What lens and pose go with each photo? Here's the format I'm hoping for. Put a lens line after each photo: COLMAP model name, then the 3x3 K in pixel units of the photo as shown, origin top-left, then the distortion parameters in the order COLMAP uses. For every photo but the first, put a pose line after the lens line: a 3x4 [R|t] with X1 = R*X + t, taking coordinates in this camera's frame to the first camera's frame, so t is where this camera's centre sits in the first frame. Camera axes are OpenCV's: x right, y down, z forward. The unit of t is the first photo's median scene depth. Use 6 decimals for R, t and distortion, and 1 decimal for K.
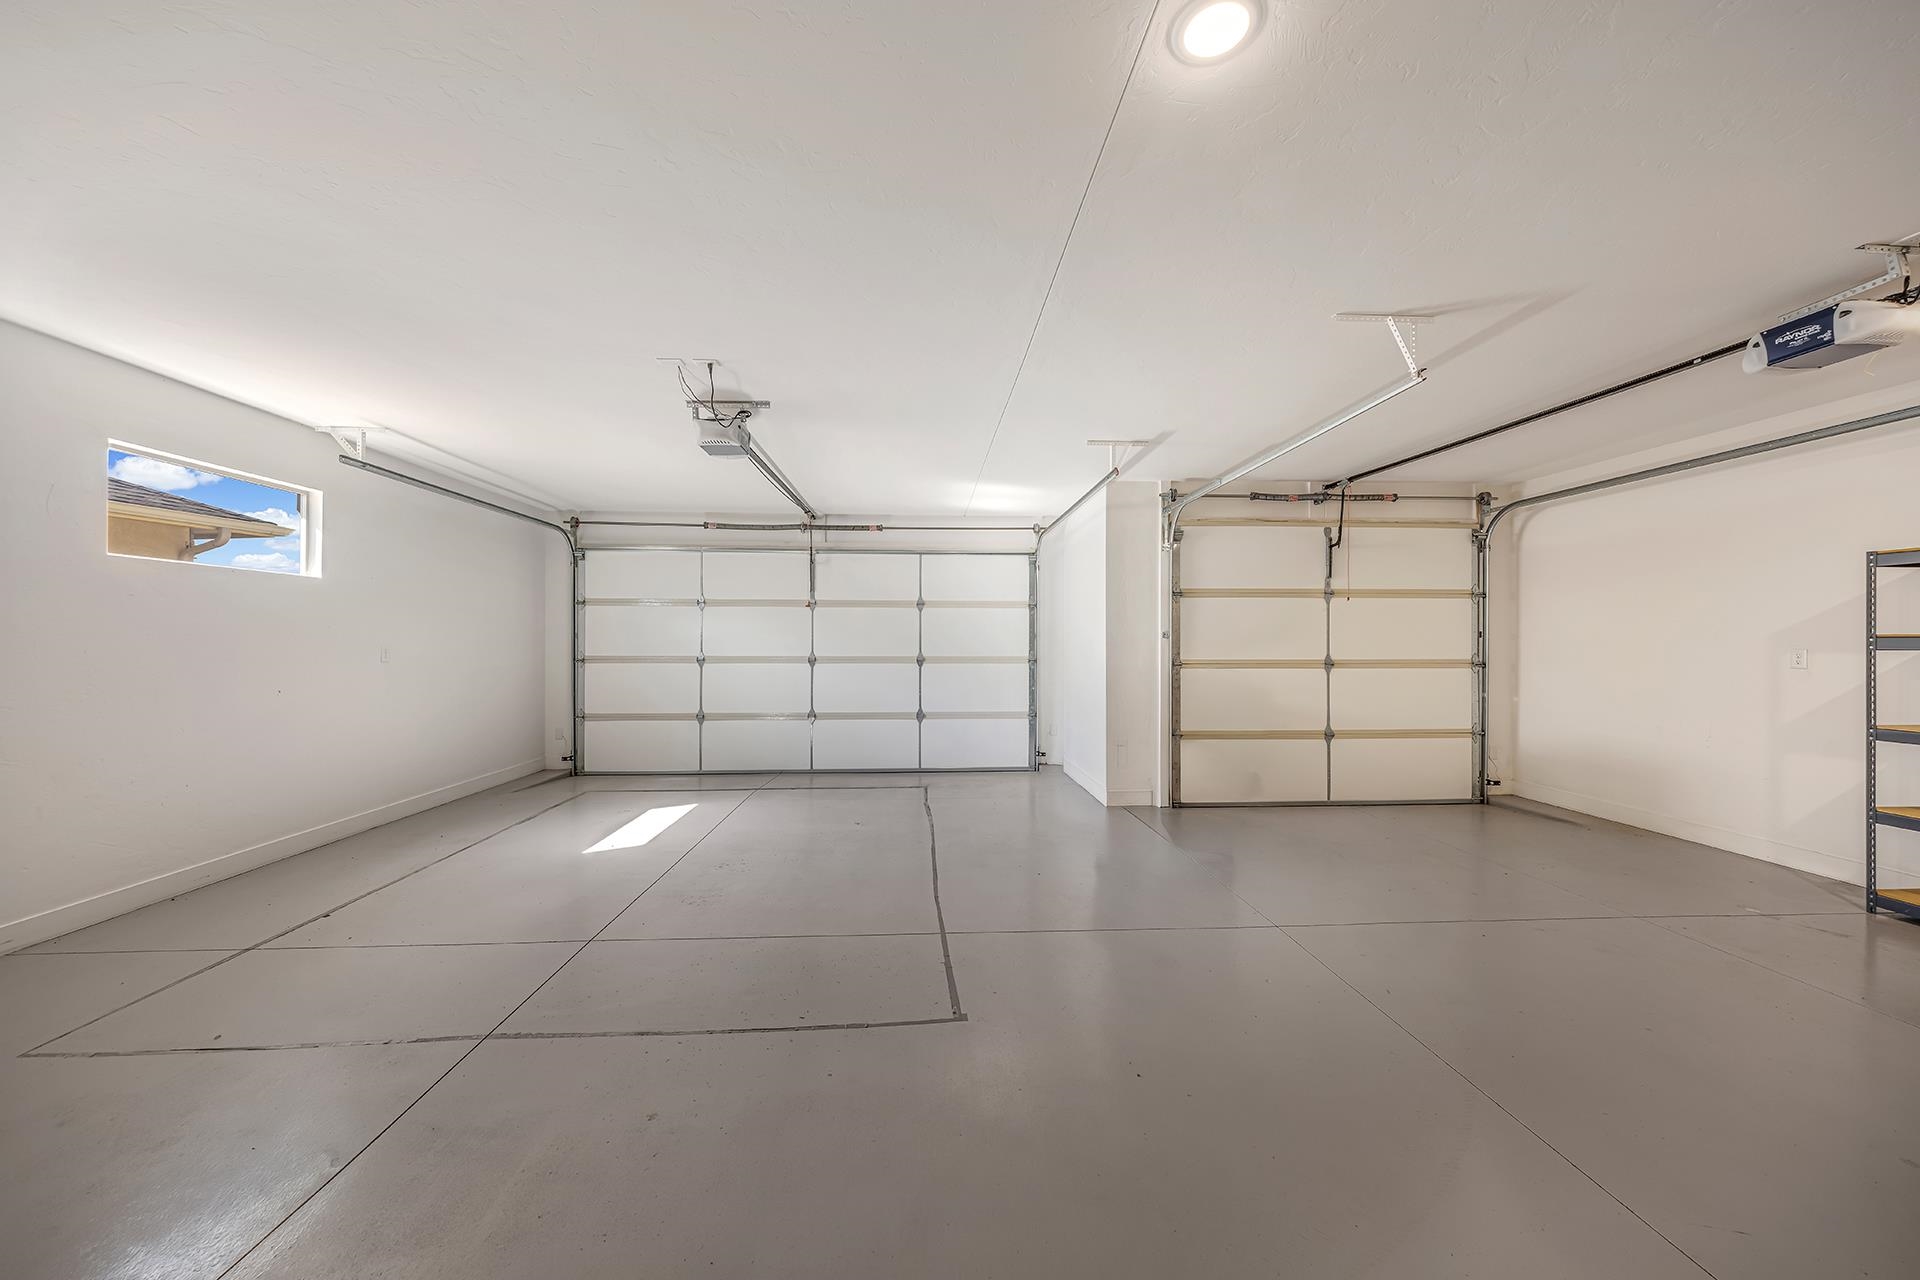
lens RADIAL K [[661.3, 0, 960.0], [0, 661.3, 640.0], [0, 0, 1]] dist [0.011508, -0.000075]
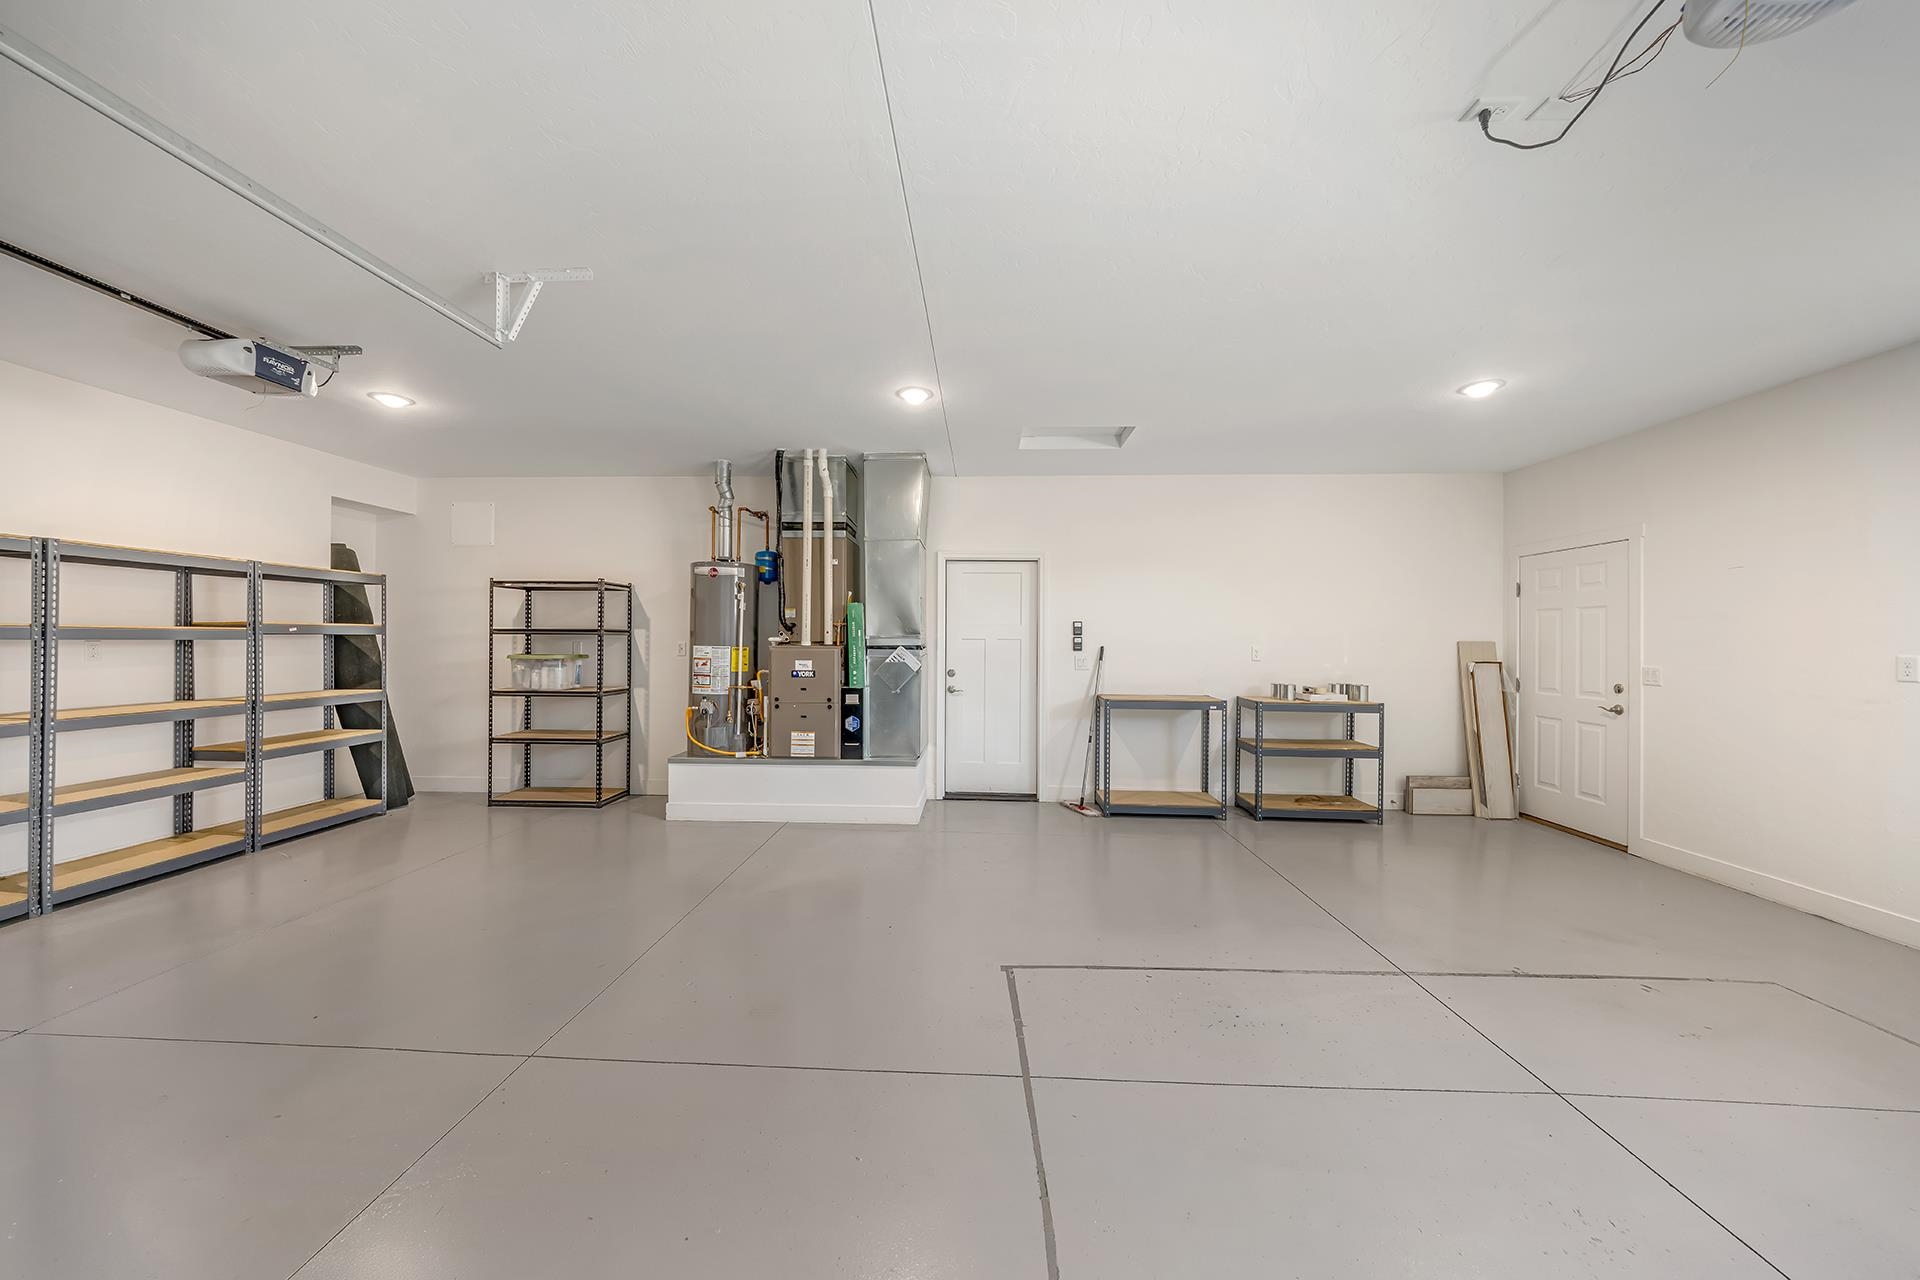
lens RADIAL K [[661.3, 0, 960.0], [0, 661.3, 640.0], [0, 0, 1]] dist [0.011508, -0.000075]
pose [[-0.994831, -0.008532, 0.101182, -0.029105], [-0.008748, 0.999960, -0.001688, 0.005824], [-0.101164, -0.002565, -0.994866, 2.080606]]
